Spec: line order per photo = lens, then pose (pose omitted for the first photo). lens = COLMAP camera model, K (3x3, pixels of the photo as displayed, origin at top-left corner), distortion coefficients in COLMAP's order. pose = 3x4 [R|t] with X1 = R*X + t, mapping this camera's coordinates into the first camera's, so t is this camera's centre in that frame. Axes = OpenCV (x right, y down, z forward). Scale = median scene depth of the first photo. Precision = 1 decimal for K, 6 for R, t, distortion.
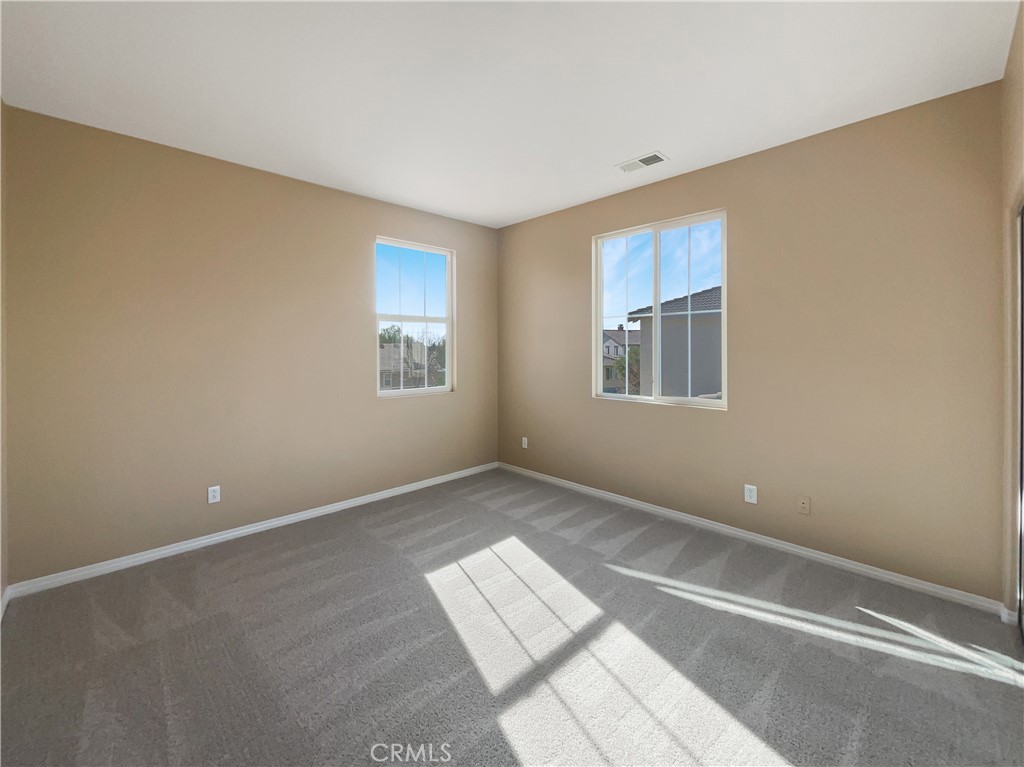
lens RADIAL K [[424.0, 0, 514.6], [0, 424.0, 382.9], [0, 0, 1]] dist [0.002694, -0.002137]
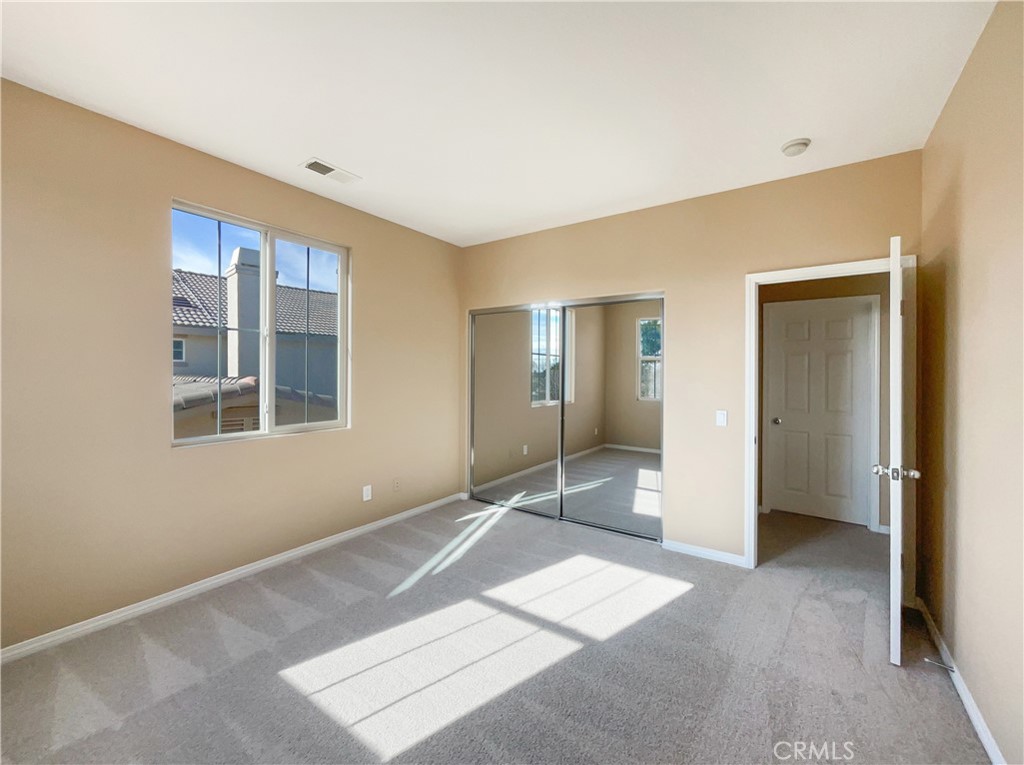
lens RADIAL K [[424.0, 0, 515.9], [0, 424.0, 383.6], [0, 0, 1]] dist [0.002694, -0.002137]
pose [[-0.204420, -0.010880, 0.978823, -0.906601], [0.082911, 0.996153, 0.028388, -0.059919], [-0.975366, 0.086958, -0.202731, 1.031965]]
